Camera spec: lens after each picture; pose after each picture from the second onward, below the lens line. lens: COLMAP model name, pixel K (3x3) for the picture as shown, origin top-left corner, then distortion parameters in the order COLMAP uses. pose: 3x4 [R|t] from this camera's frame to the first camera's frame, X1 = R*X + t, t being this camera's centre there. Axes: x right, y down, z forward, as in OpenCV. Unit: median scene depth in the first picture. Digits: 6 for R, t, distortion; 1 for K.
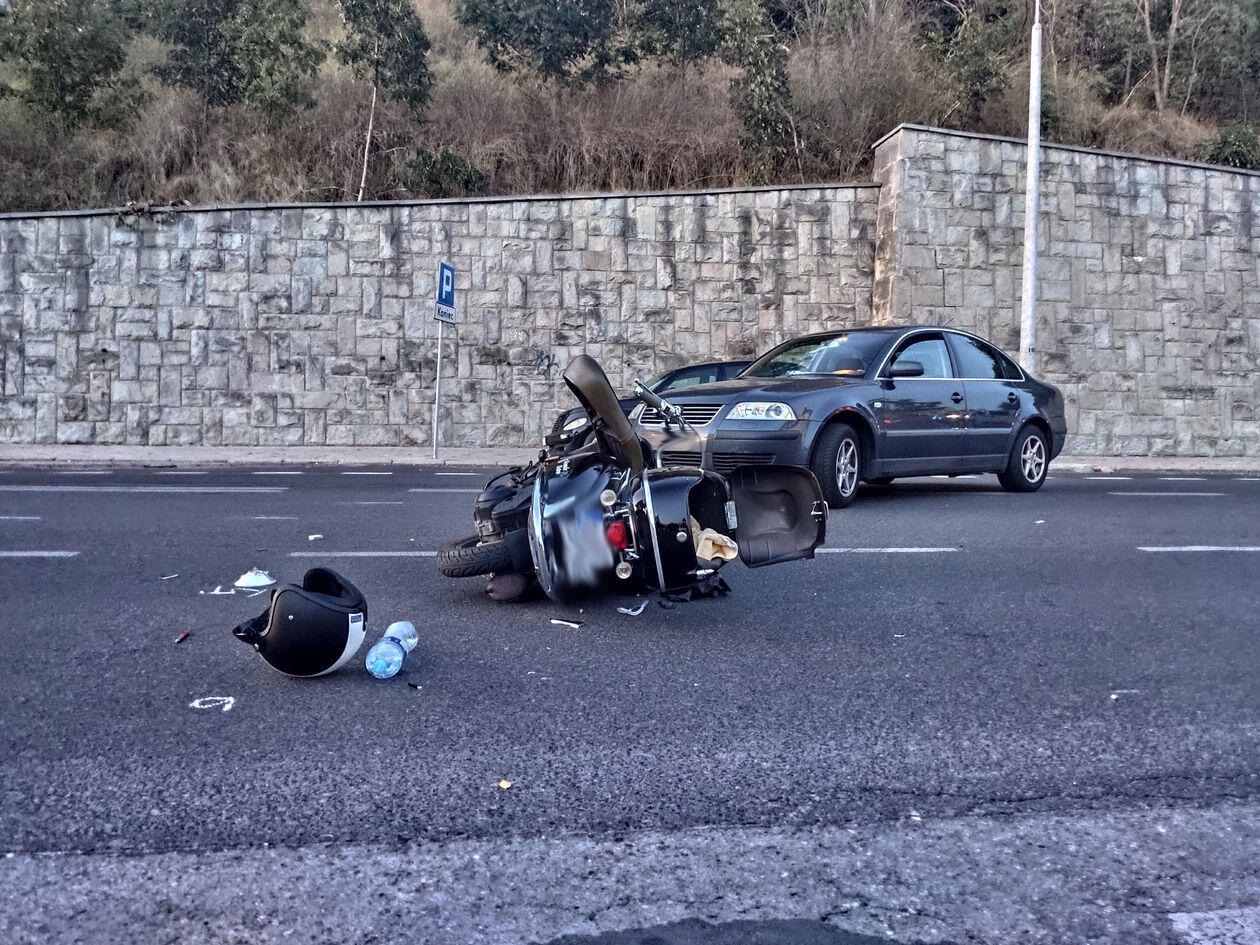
lens RADIAL K [[946.9, 0, 623.1], [0, 946.9, 464.0], [0, 0, 1]] dist [0.083376, -0.112665]
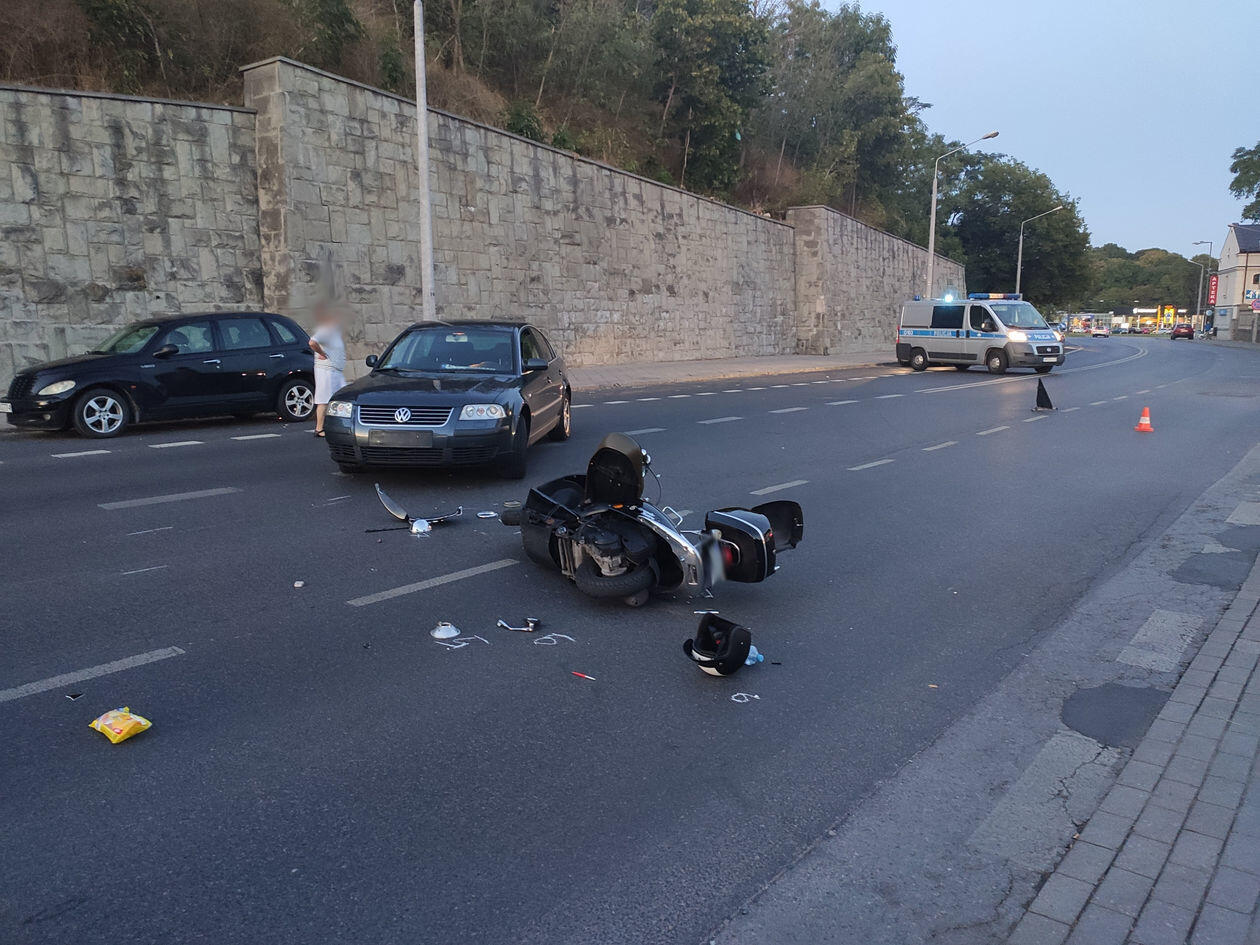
lens RADIAL K [[946.9, 0, 627.1], [0, 946.9, 459.1], [0, 0, 1]] dist [0.083376, -0.112665]
pose [[0.715102, -0.108113, 0.690609, -0.193693], [0.029373, 0.991742, 0.124839, -0.047353], [-0.698403, -0.068987, 0.712372, -0.012105]]
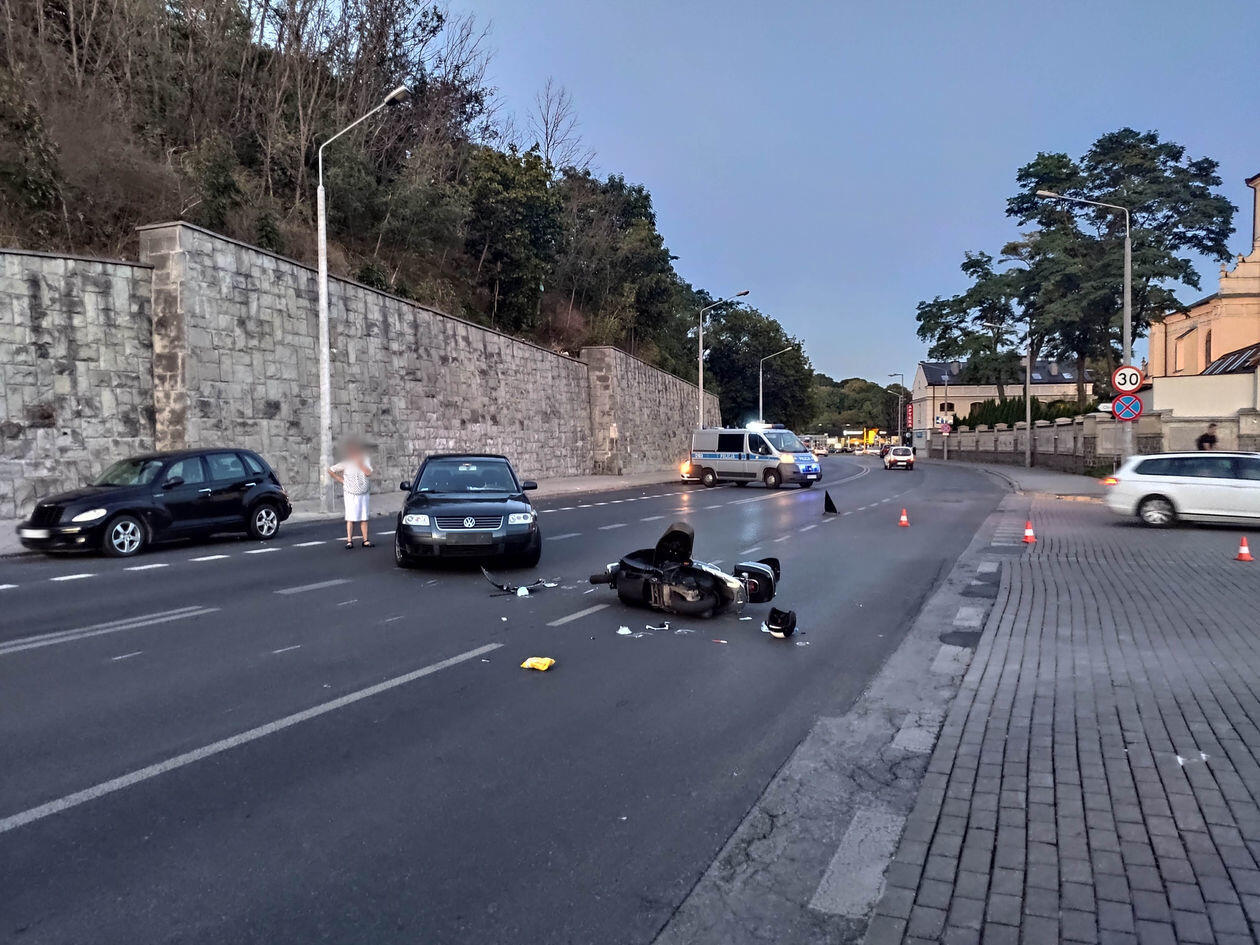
lens RADIAL K [[946.9, 0, 621.3], [0, 946.9, 465.0], [0, 0, 1]] dist [0.083376, -0.112665]
pose [[0.516252, -0.033251, 0.855791, -0.428166], [0.040893, 0.999063, 0.014150, -0.057624], [-0.855460, 0.027691, 0.517128, -0.037118]]
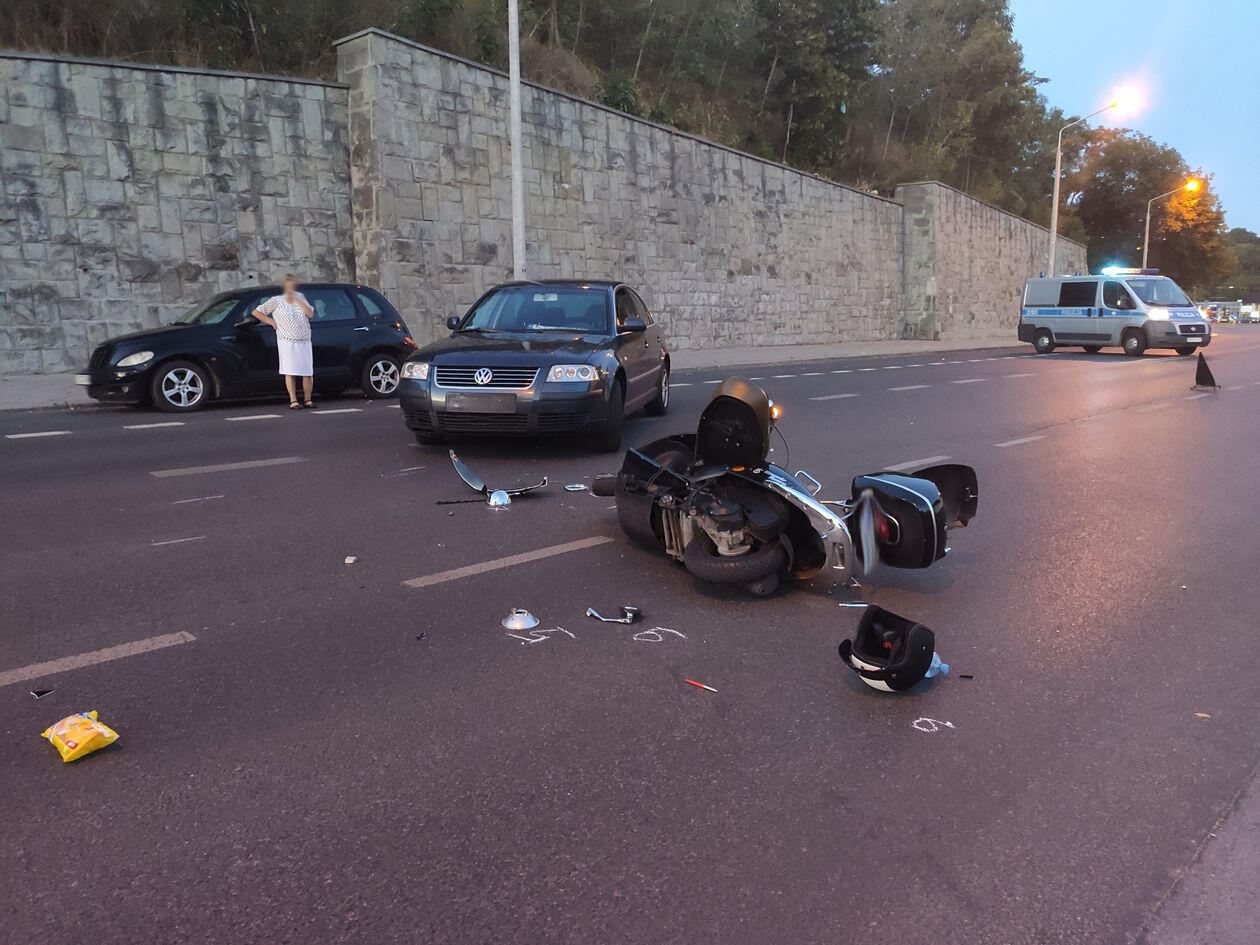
lens RADIAL K [[946.9, 0, 628.6], [0, 946.9, 461.8], [0, 0, 1]] dist [0.083376, -0.112665]
pose [[0.778714, -0.108678, 0.617895, -0.161900], [0.035044, 0.990879, 0.130116, -0.030758], [-0.626400, -0.079669, 0.775420, 0.030677]]
